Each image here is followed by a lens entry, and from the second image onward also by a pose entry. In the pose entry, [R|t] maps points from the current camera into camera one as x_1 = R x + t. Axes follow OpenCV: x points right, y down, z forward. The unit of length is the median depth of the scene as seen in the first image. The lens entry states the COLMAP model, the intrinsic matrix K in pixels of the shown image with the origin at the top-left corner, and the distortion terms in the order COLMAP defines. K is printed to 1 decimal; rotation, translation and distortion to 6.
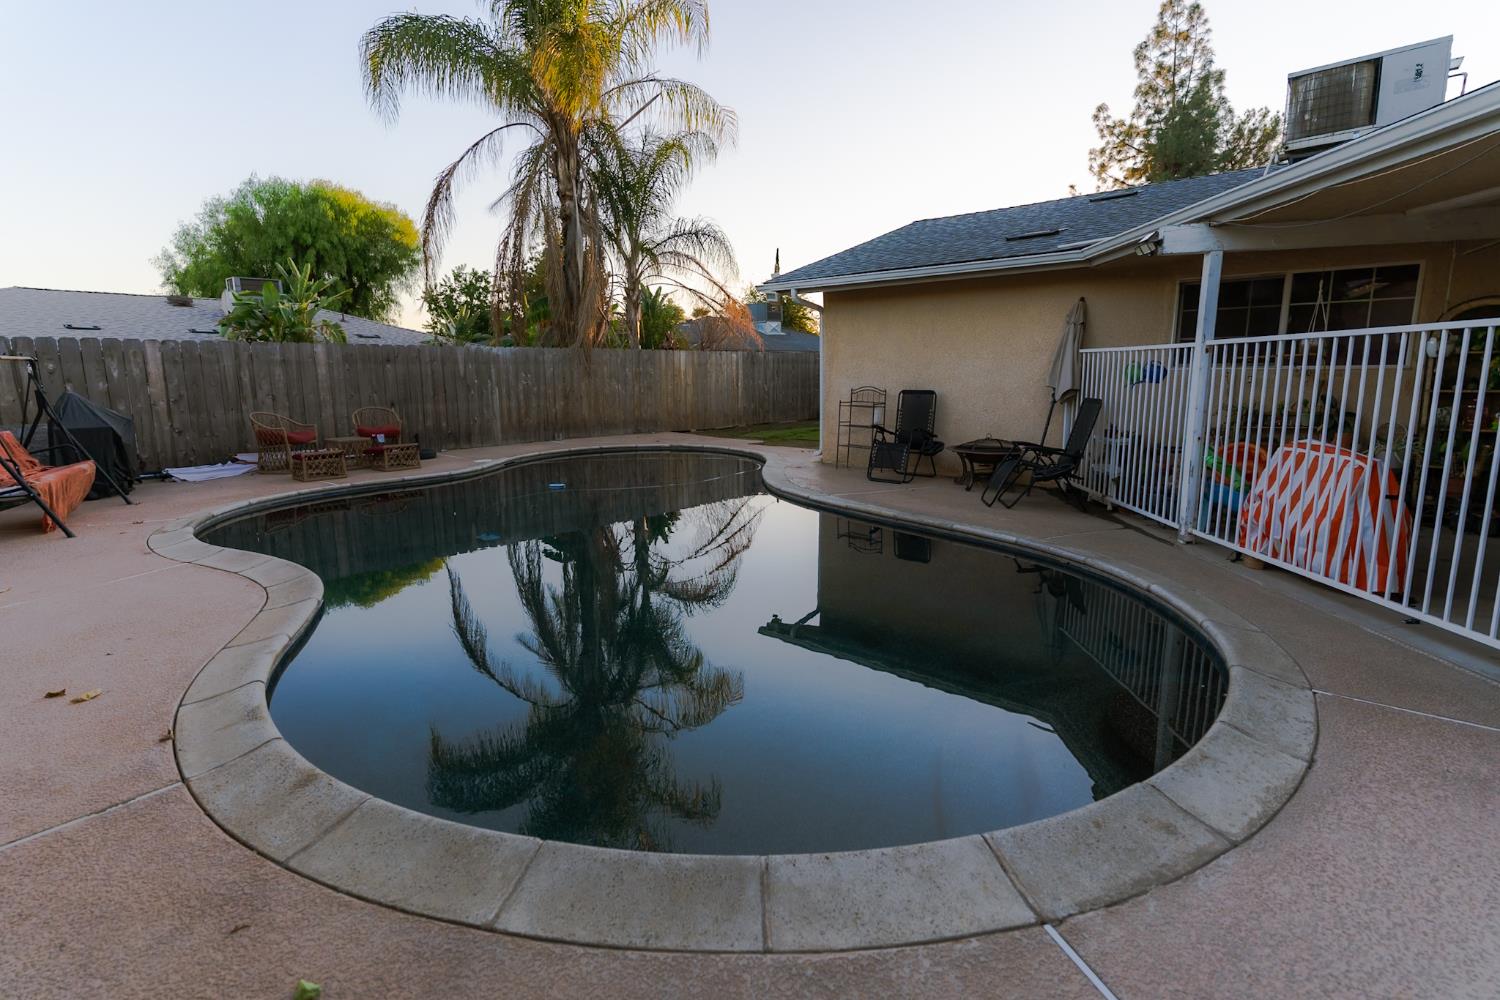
lens RADIAL K [[714.1, 0, 746.4], [0, 714.1, 487.0], [0, 0, 1]] dist [0.019295, 0.000187]
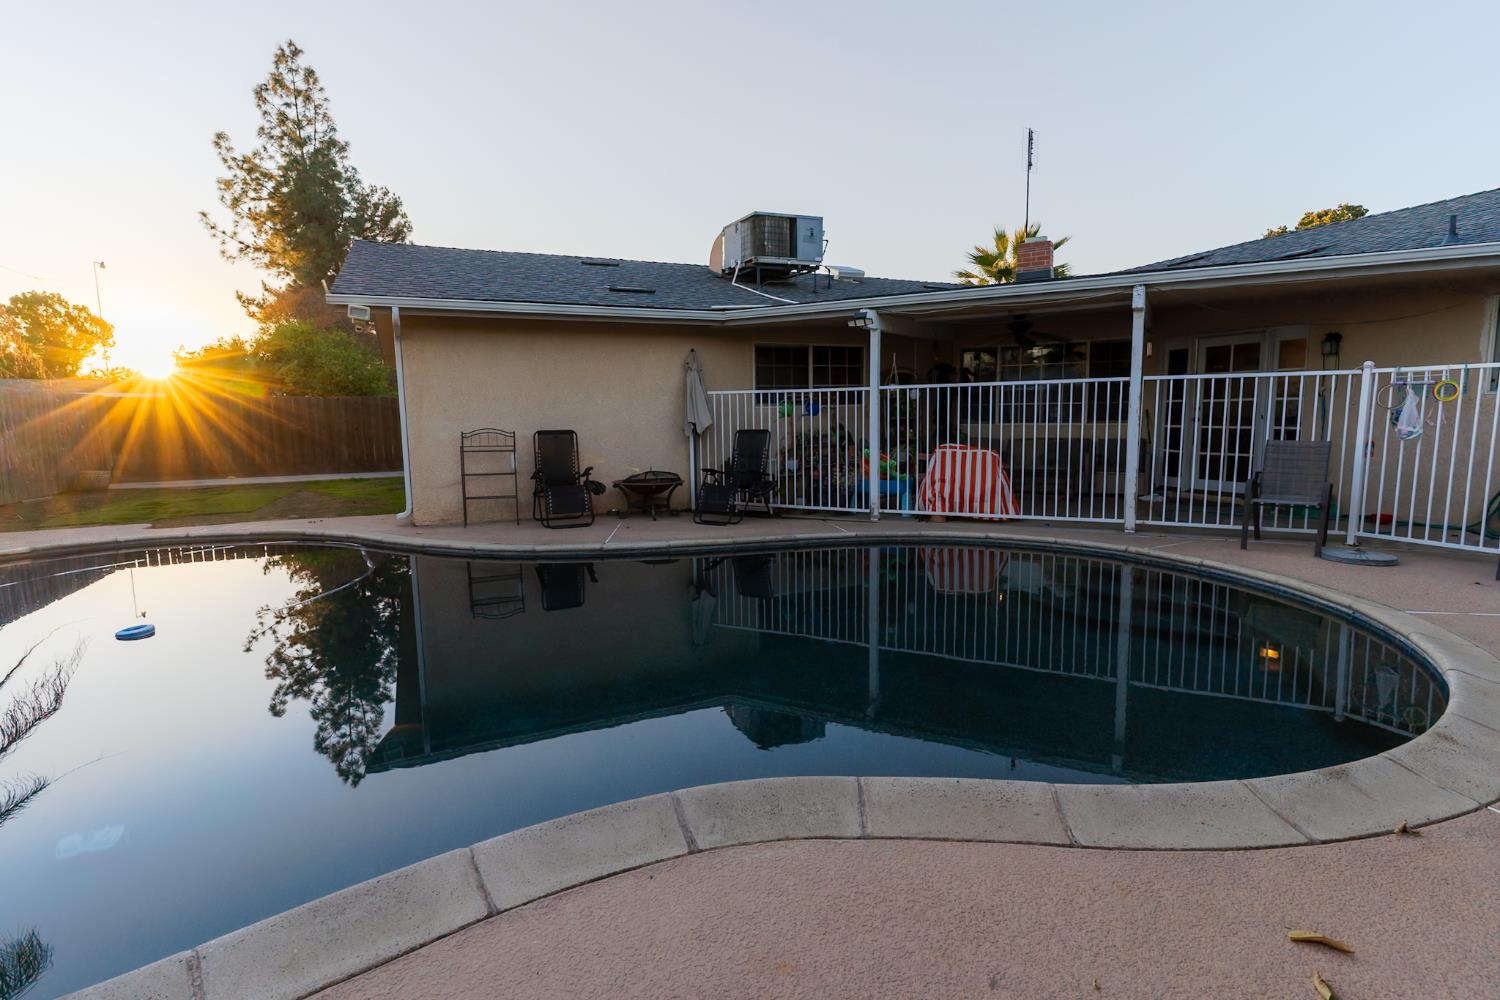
lens RADIAL K [[729.4, 0, 739.5], [0, 729.4, 495.1], [0, 0, 1]] dist [-0.001169, 0.000733]
pose [[0.427486, -0.103749, 0.898049, -0.115730], [0.158200, 0.986649, 0.038679, -0.010382], [-0.890072, 0.125537, 0.438192, 0.077832]]
